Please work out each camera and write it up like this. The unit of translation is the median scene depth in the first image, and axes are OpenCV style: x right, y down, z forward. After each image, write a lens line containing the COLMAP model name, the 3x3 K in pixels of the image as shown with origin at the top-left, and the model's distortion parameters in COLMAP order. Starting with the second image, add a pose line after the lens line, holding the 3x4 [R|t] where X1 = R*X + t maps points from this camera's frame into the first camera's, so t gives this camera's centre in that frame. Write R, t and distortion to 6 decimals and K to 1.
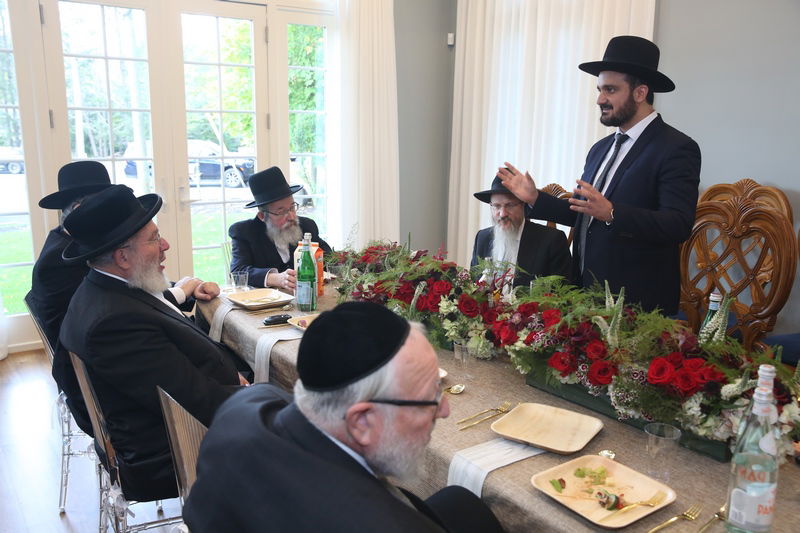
lens RADIAL K [[714.4, 0, 398.8], [0, 714.4, 261.3], [0, 0, 1]] dist [-0.010587, 0.060298]
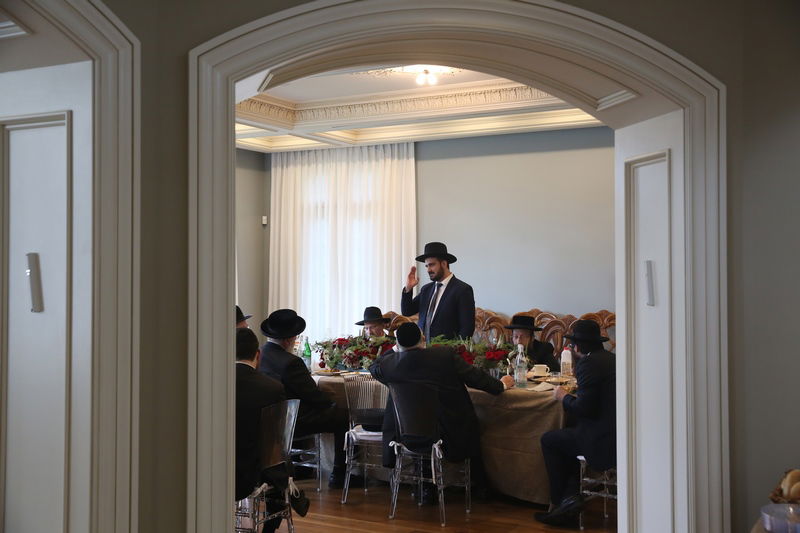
lens RADIAL K [[979.1, 0, 397.3], [0, 979.1, 269.1], [0, 0, 1]] dist [-0.012603, 0.000000]
pose [[0.900408, -0.010750, 0.434914, -1.388012], [0.096930, 0.979523, -0.176463, 0.373090], [-0.424112, 0.201045, 0.883012, -2.014146]]
